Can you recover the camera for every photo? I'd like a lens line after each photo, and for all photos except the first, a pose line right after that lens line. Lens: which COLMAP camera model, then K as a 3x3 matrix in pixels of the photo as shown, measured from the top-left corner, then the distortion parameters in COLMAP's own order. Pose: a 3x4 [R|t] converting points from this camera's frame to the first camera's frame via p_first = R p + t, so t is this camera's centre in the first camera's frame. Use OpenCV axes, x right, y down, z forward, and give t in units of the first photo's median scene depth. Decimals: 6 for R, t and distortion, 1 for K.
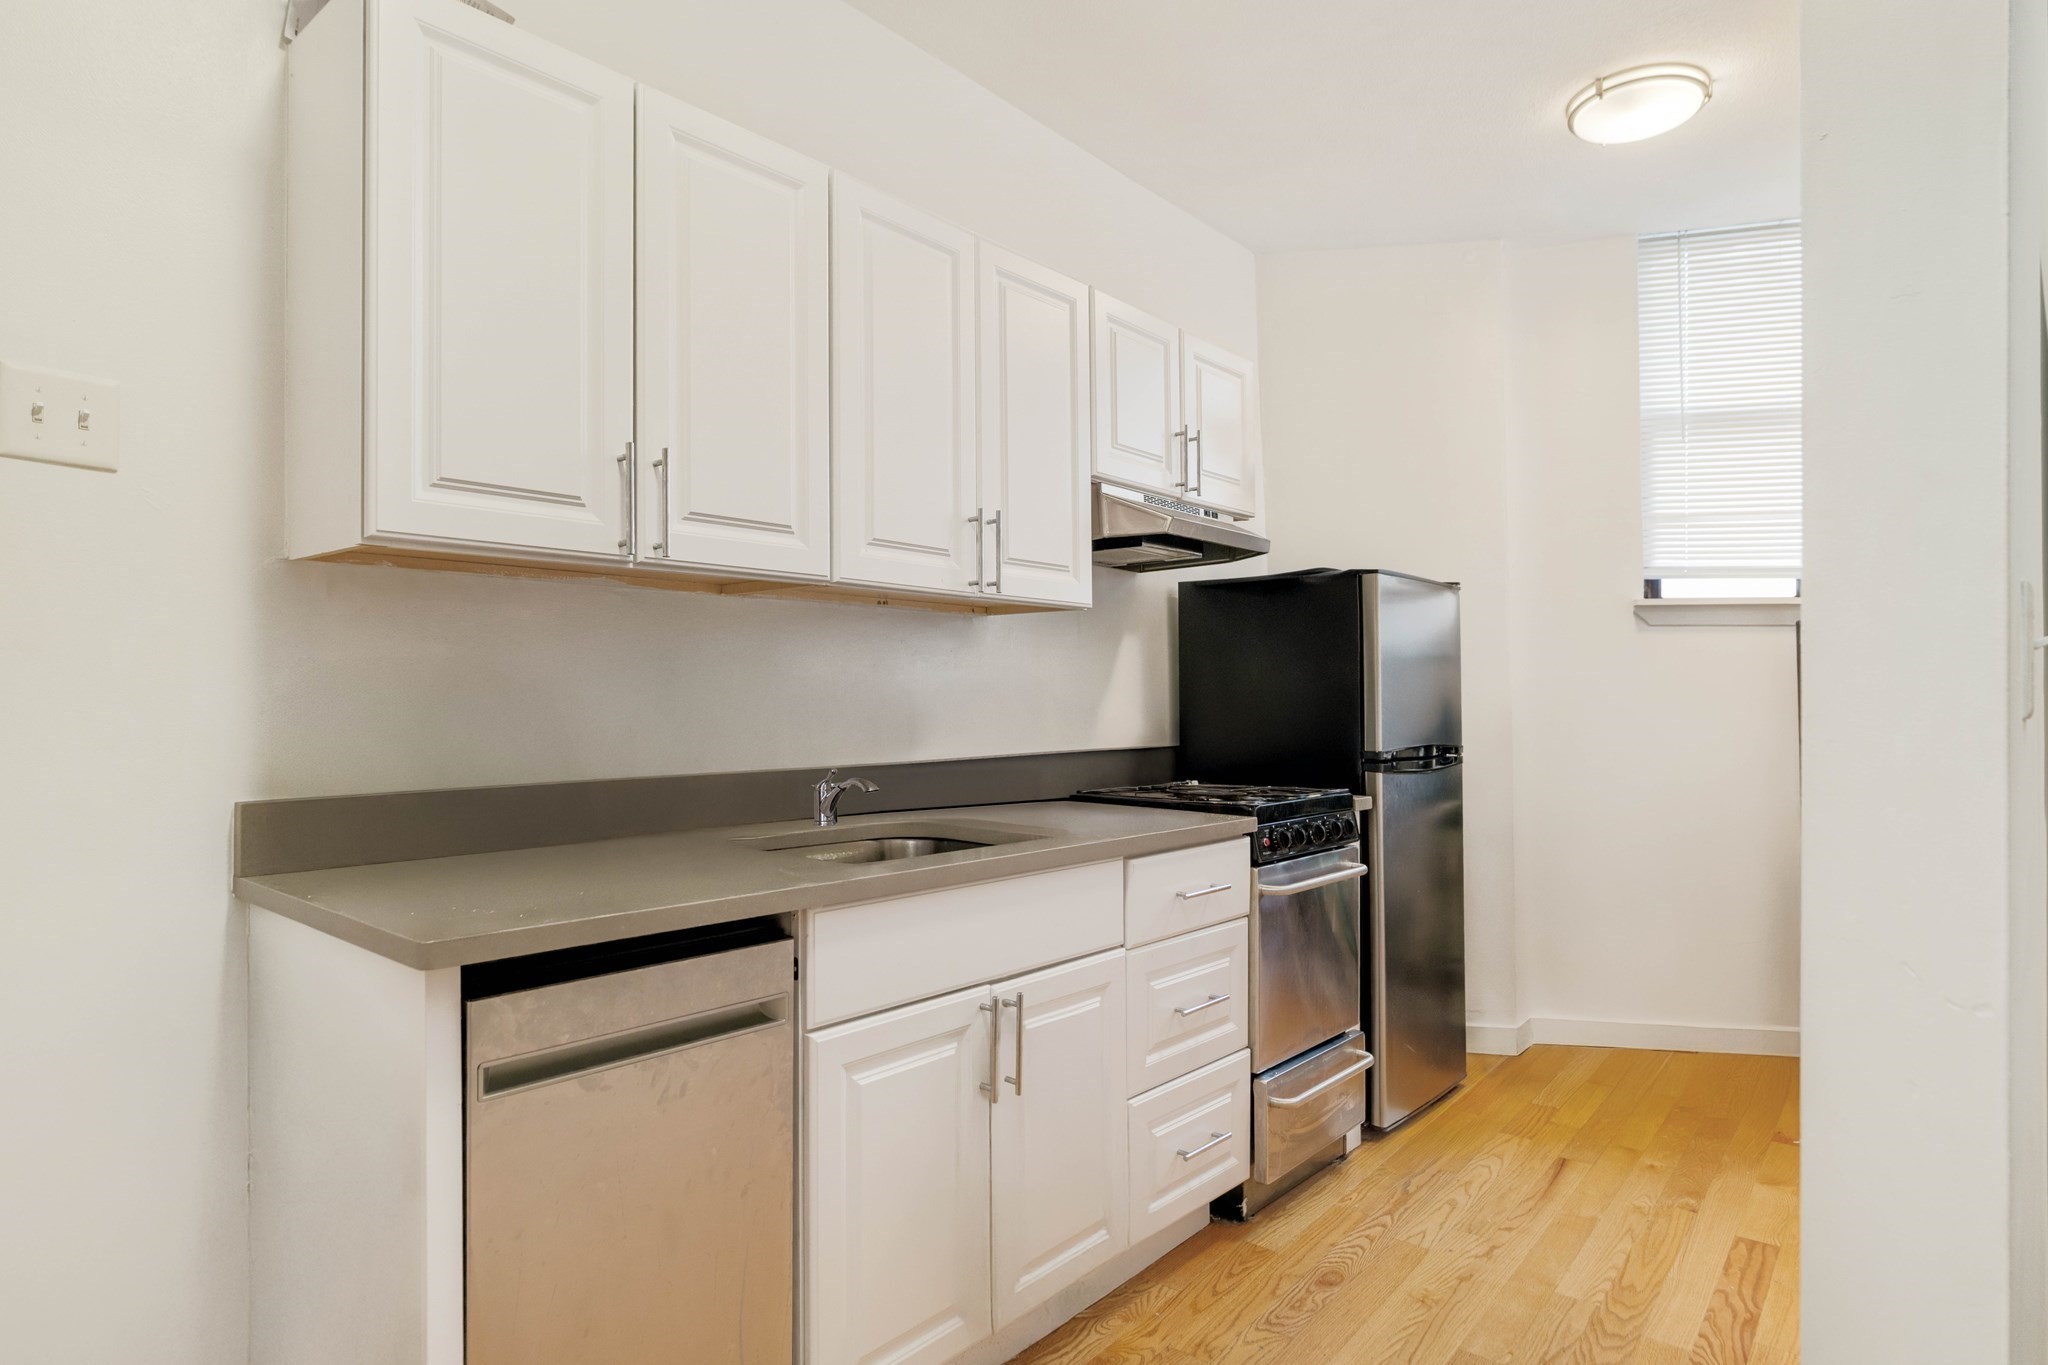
lens RADIAL K [[1168.1, 0, 1024.0], [0, 1168.1, 682.5], [0, 0, 1]] dist [-0.000548, -0.069913]
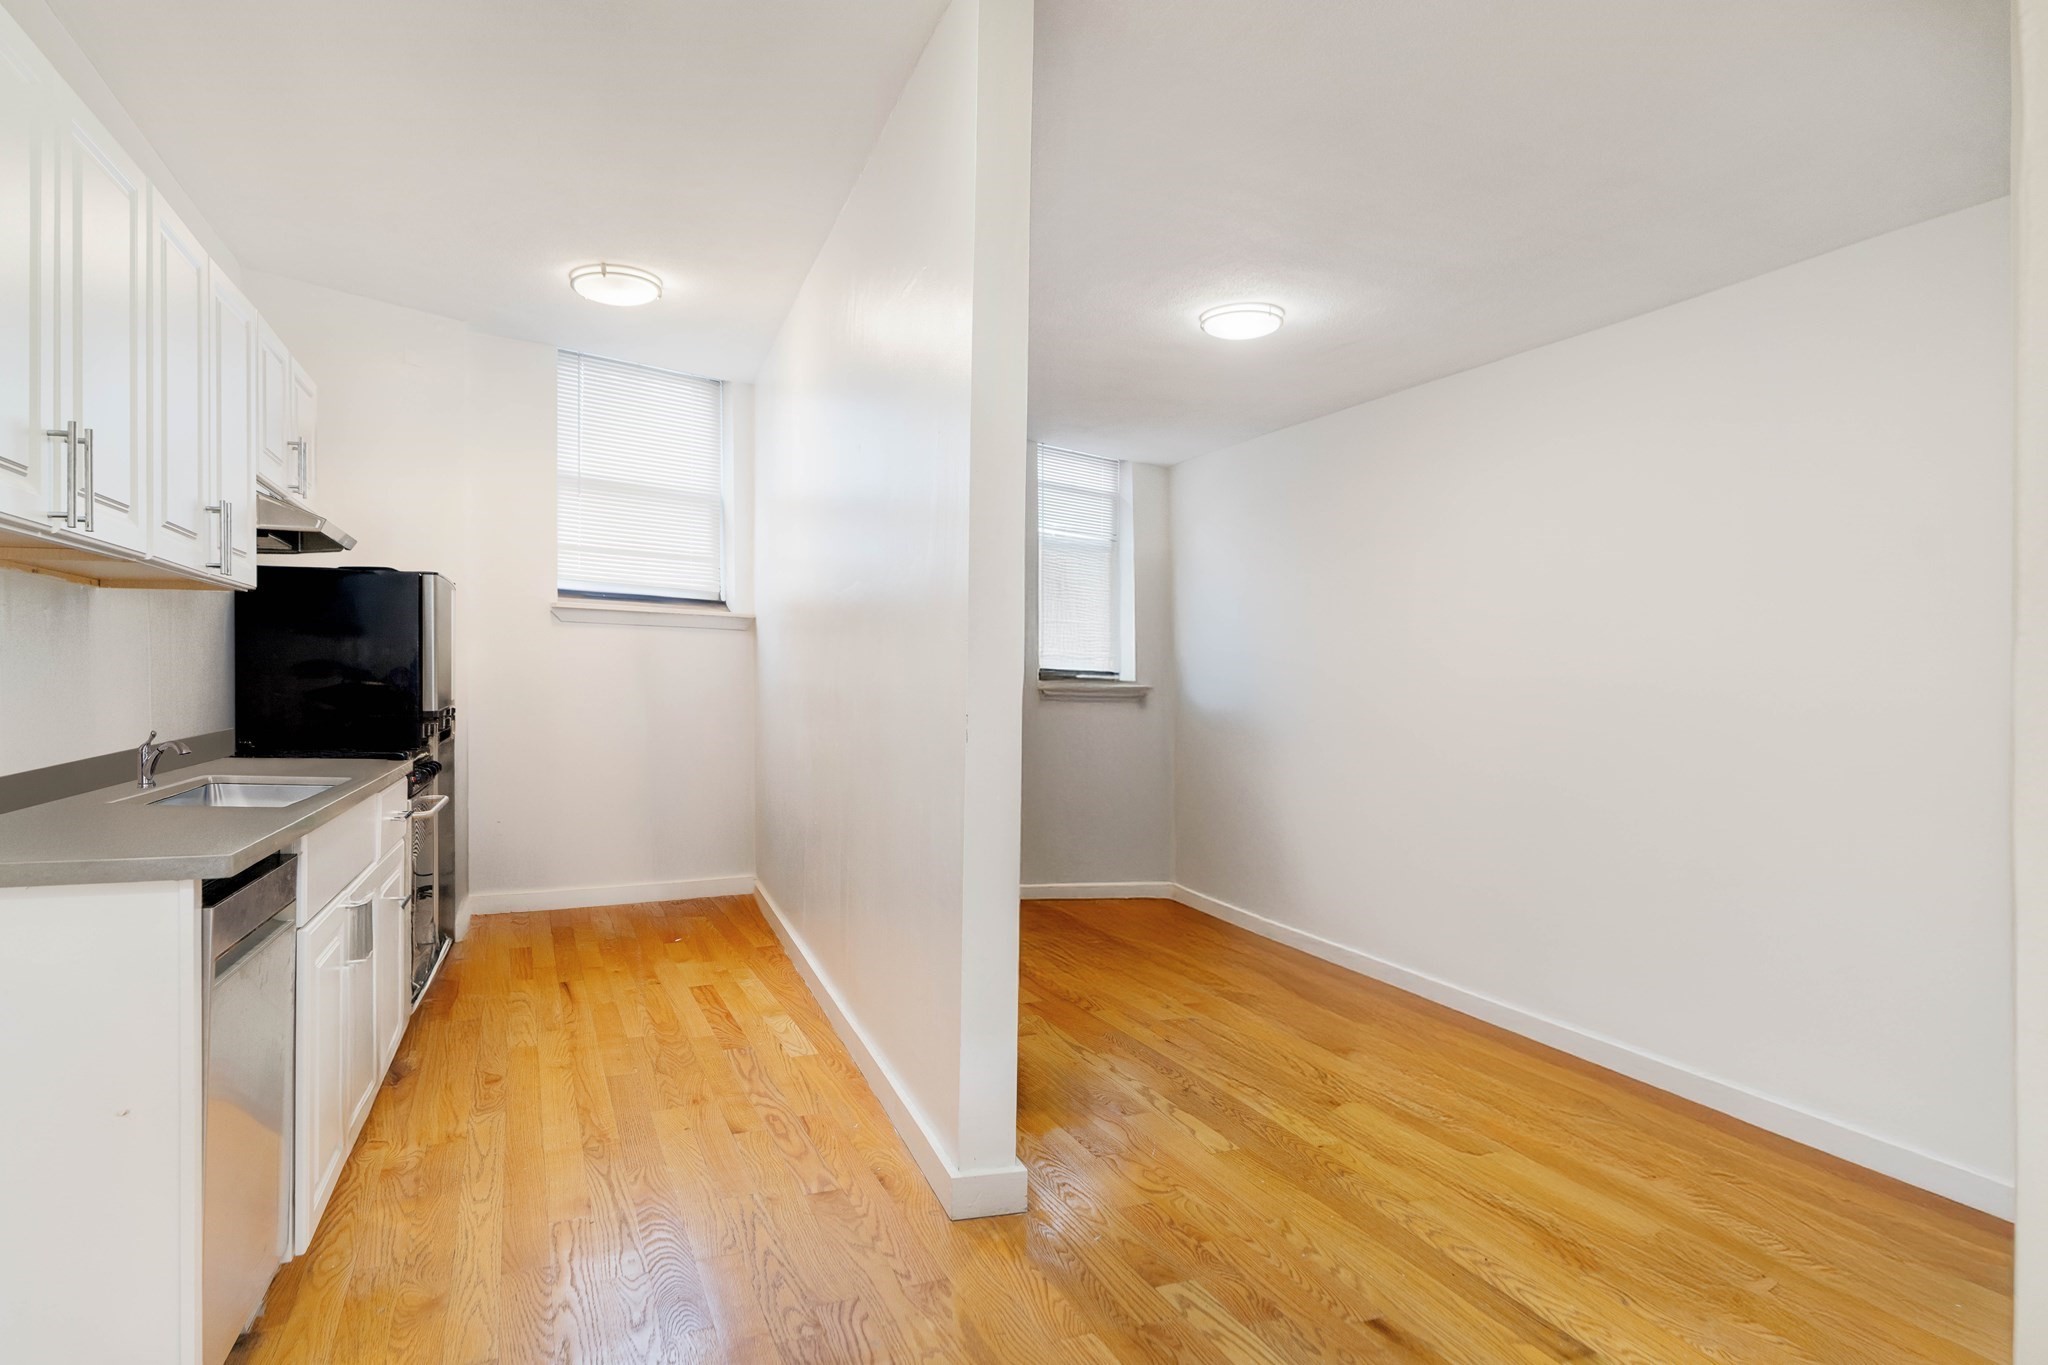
lens RADIAL K [[1045.6, 0, 1024.0], [0, 1045.6, 682.5], [0, 0, 1]] dist [0.000105, 0.000000]
pose [[0.432096, -0.014466, 0.901712, -0.517800], [0.000023, 0.999872, 0.016030, 0.008774], [-0.901828, -0.006906, 0.432041, -0.110999]]
